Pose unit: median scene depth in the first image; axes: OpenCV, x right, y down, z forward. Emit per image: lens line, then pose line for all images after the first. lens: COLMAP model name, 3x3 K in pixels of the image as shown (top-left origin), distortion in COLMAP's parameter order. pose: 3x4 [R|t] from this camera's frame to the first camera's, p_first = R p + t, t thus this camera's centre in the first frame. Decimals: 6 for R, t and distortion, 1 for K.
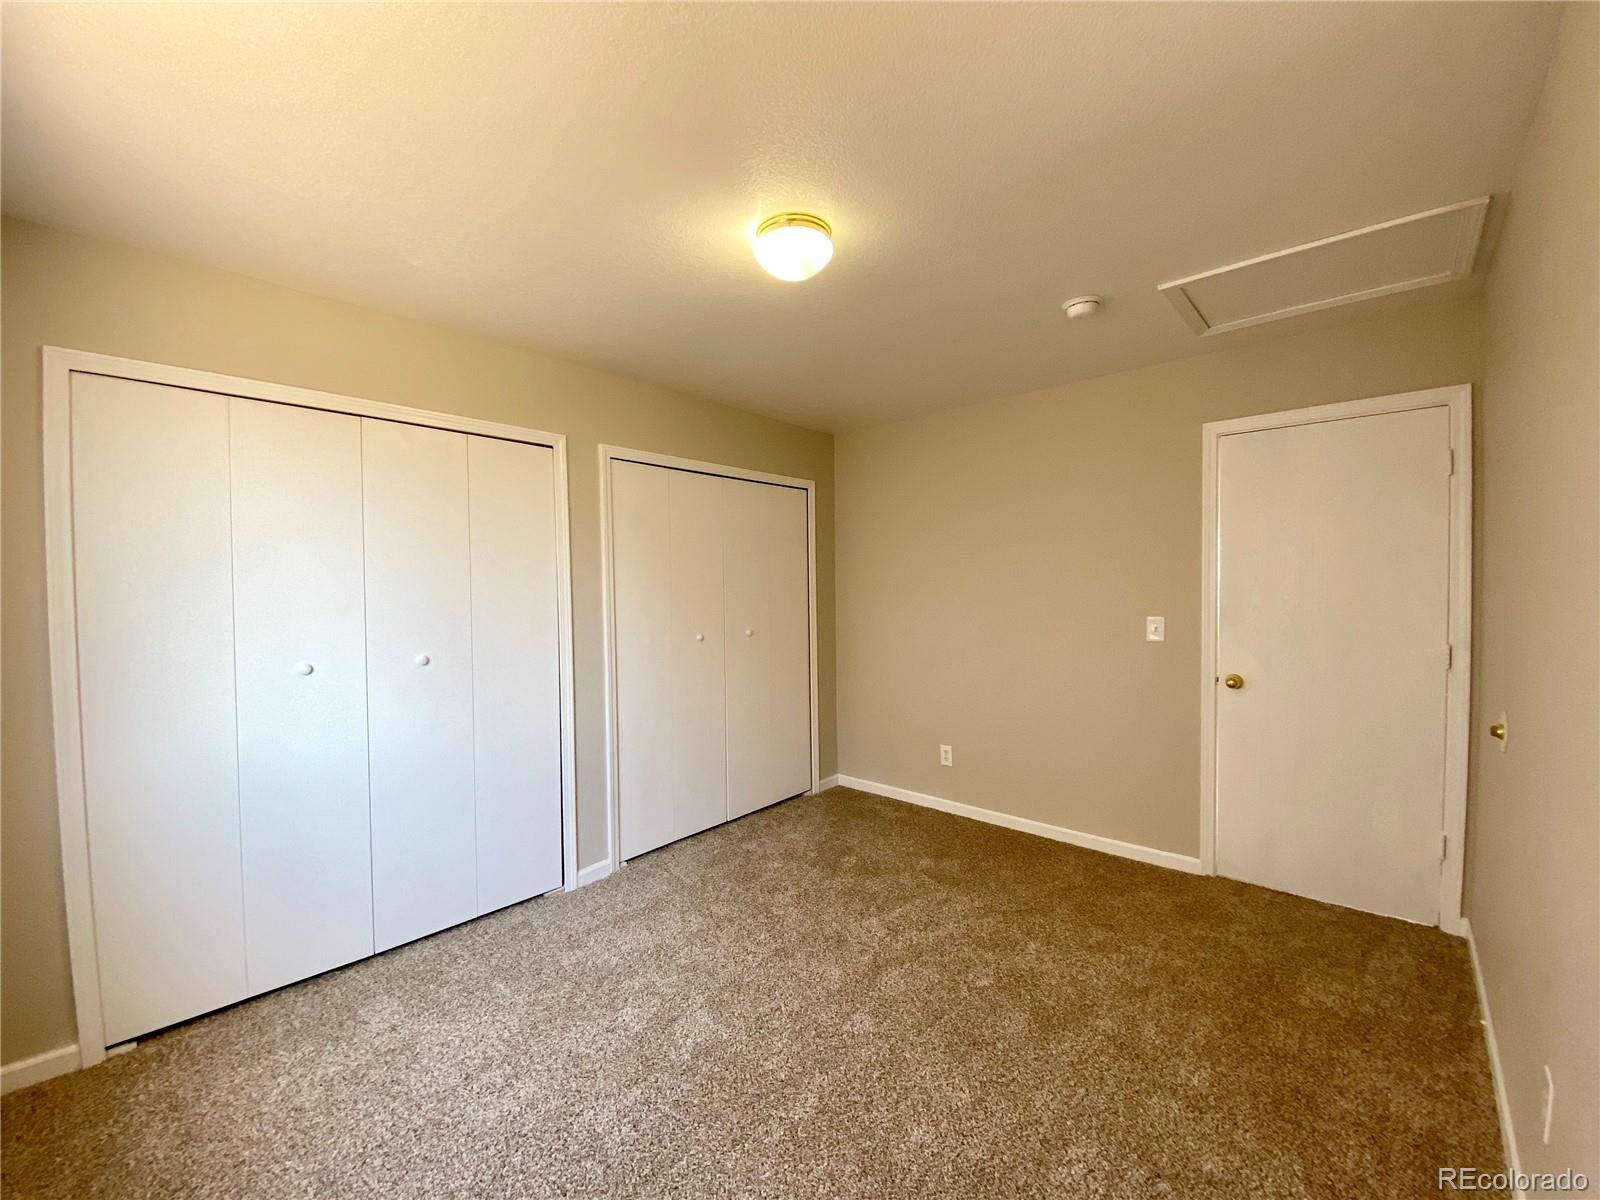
lens RADIAL K [[658.3, 0, 800.0], [0, 658.3, 600.0], [0, 0, 1]] dist [0.019789, -0.023802]
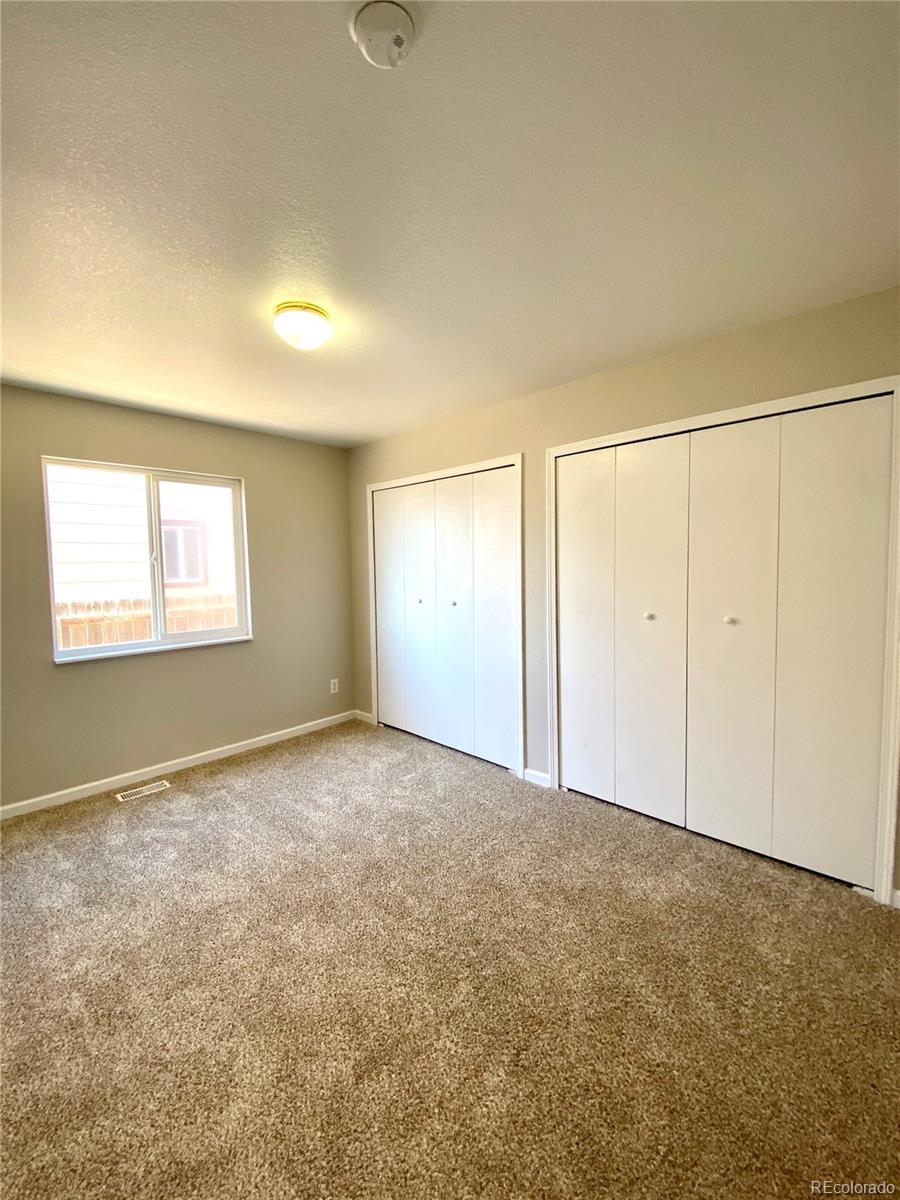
lens RADIAL K [[493.8, 0, 450.0], [0, 493.8, 600.0], [0, 0, 1]] dist [0.019789, -0.023802]
pose [[-0.069421, 0.082930, -0.994135, 0.688941], [-0.002581, 0.996520, 0.083309, -0.030909], [0.997584, 0.008349, -0.068965, 0.913992]]
